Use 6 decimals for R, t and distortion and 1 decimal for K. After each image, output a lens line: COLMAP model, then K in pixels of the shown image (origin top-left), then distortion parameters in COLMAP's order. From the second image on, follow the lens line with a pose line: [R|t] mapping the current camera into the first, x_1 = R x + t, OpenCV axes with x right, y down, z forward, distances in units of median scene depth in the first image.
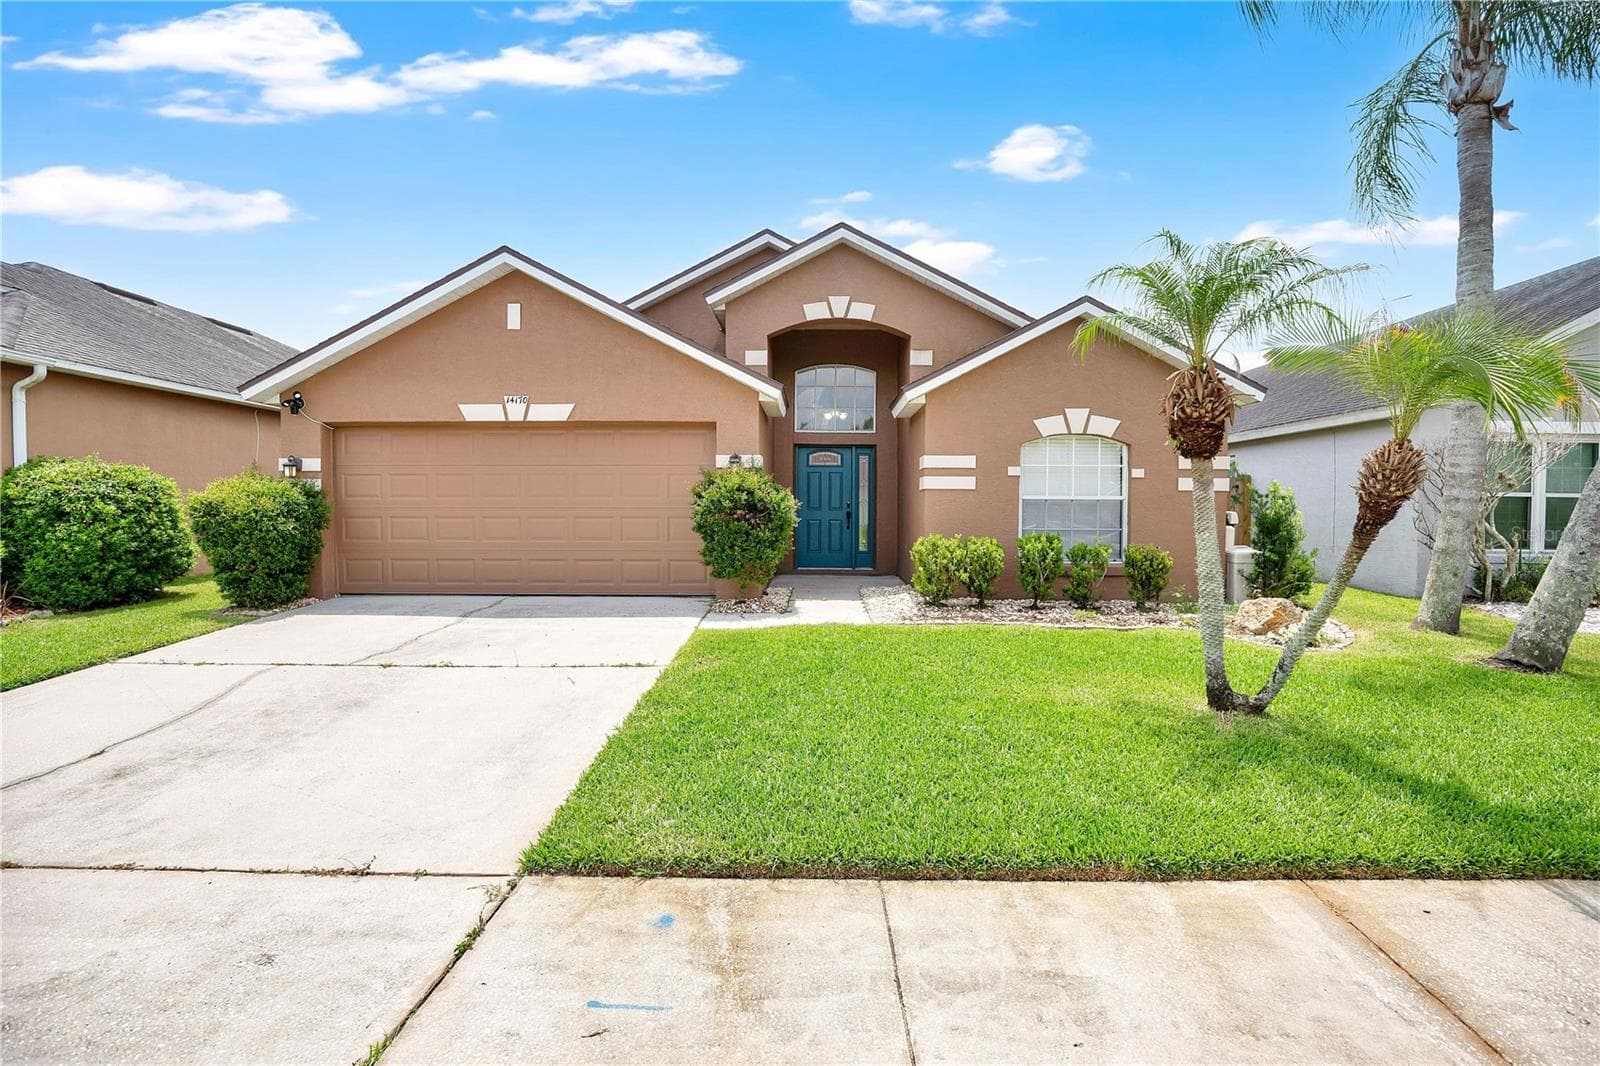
lens RADIAL K [[778.0, 0, 811.1], [0, 778.0, 564.6], [0, 0, 1]] dist [-0.020853, -0.001550]
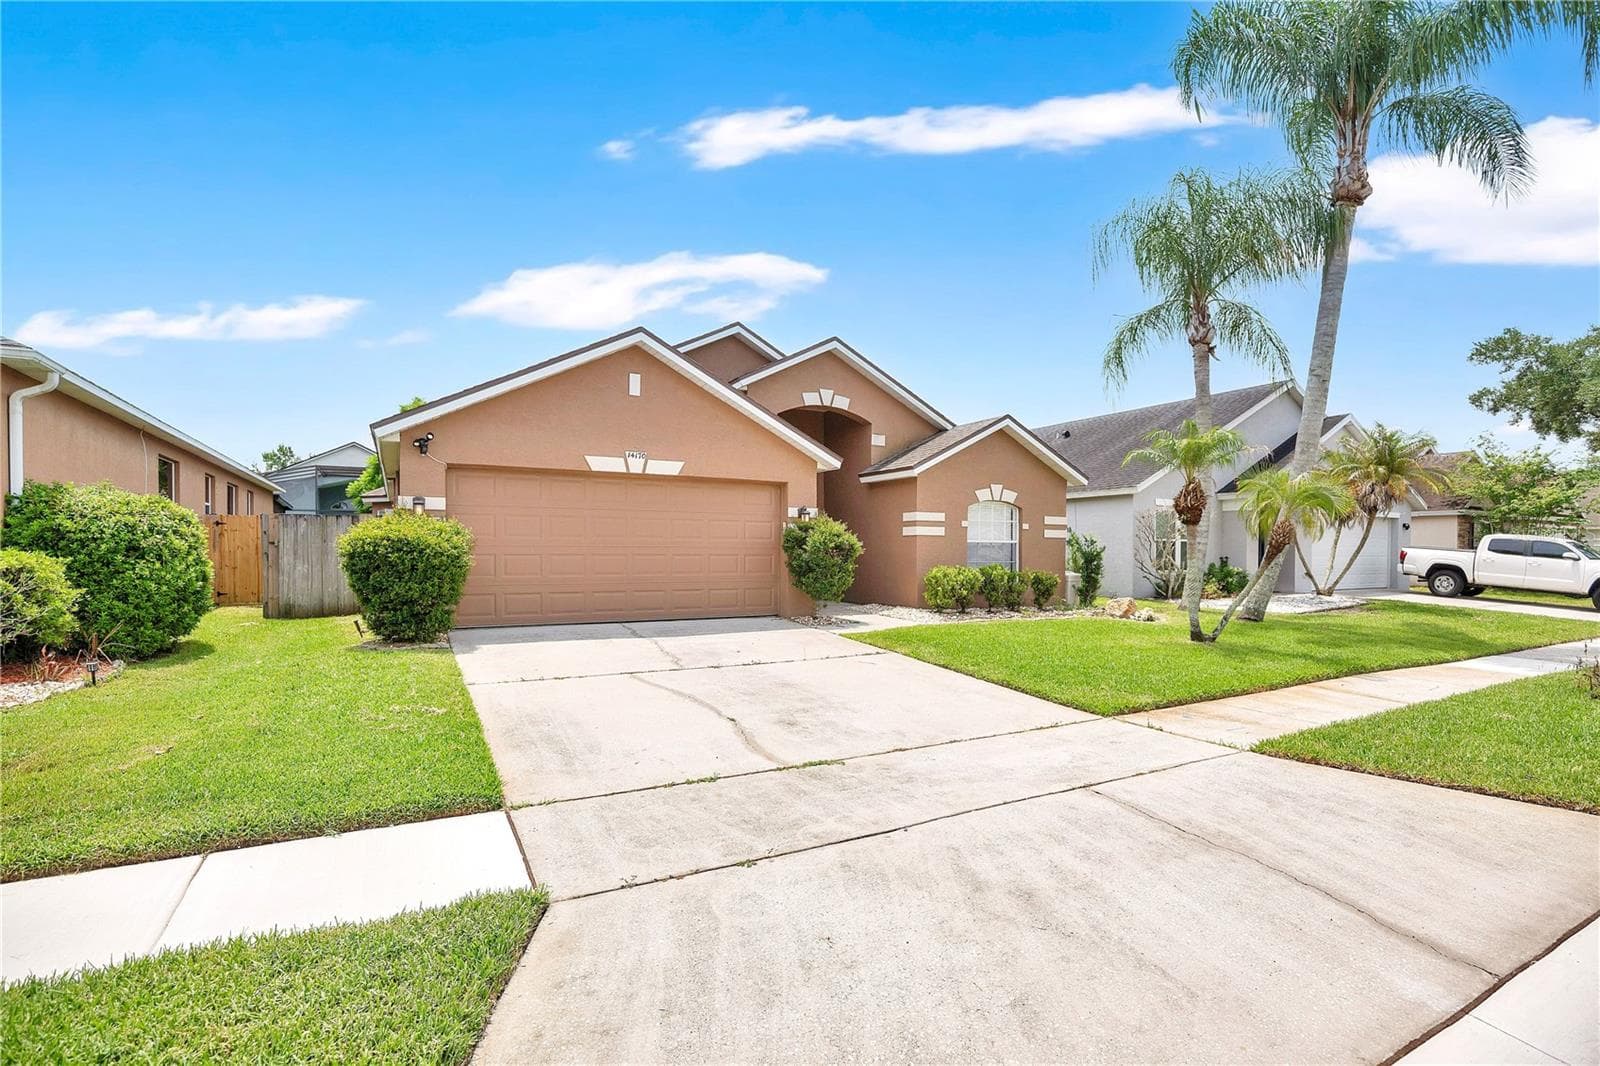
lens RADIAL K [[778.0, 0, 835.5], [0, 778.0, 592.7], [0, 0, 1]] dist [-0.020853, -0.001550]
pose [[0.858195, -0.025951, 0.512667, -0.732121], [0.038177, 0.999182, -0.013329, 0.023771], [-0.511902, 0.031011, 0.858484, -0.161855]]
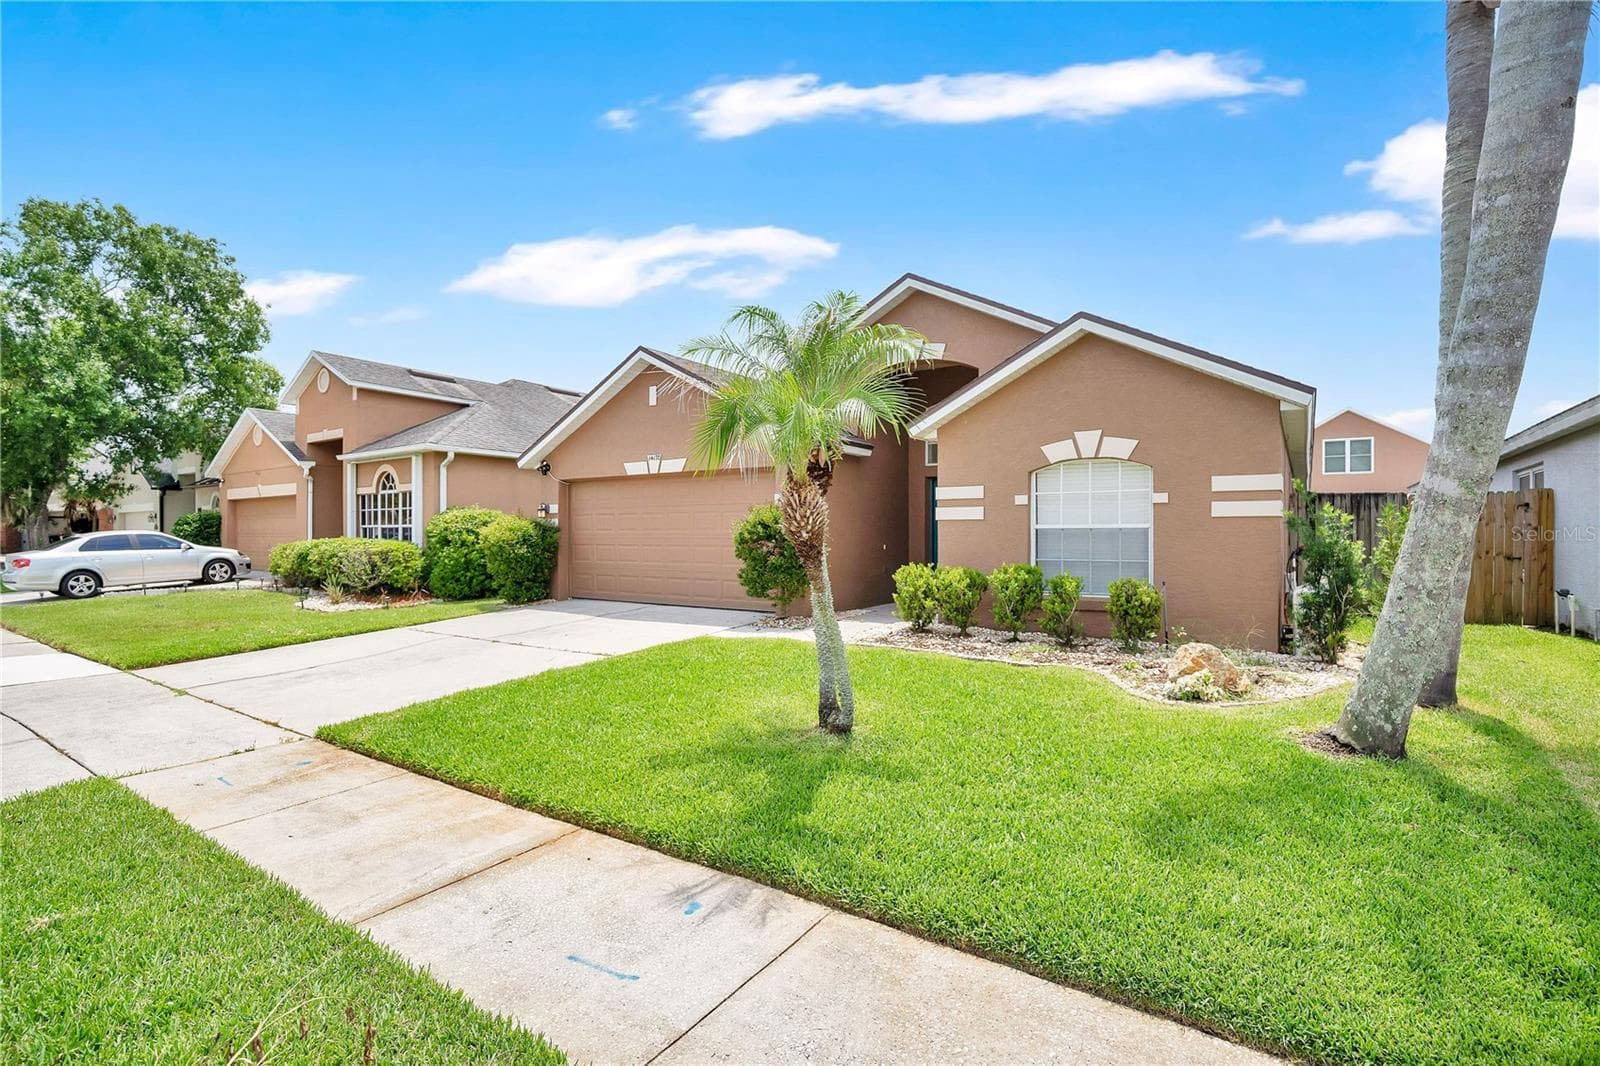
lens RADIAL K [[778.0, 0, 794.2], [0, 778.0, 565.0], [0, 0, 1]] dist [-0.020853, -0.001550]
pose [[0.827517, 0.018066, -0.561151, 0.575208], [-0.037526, 0.999027, -0.023176, -0.004991], [0.560186, 0.040236, 0.827389, 0.033839]]
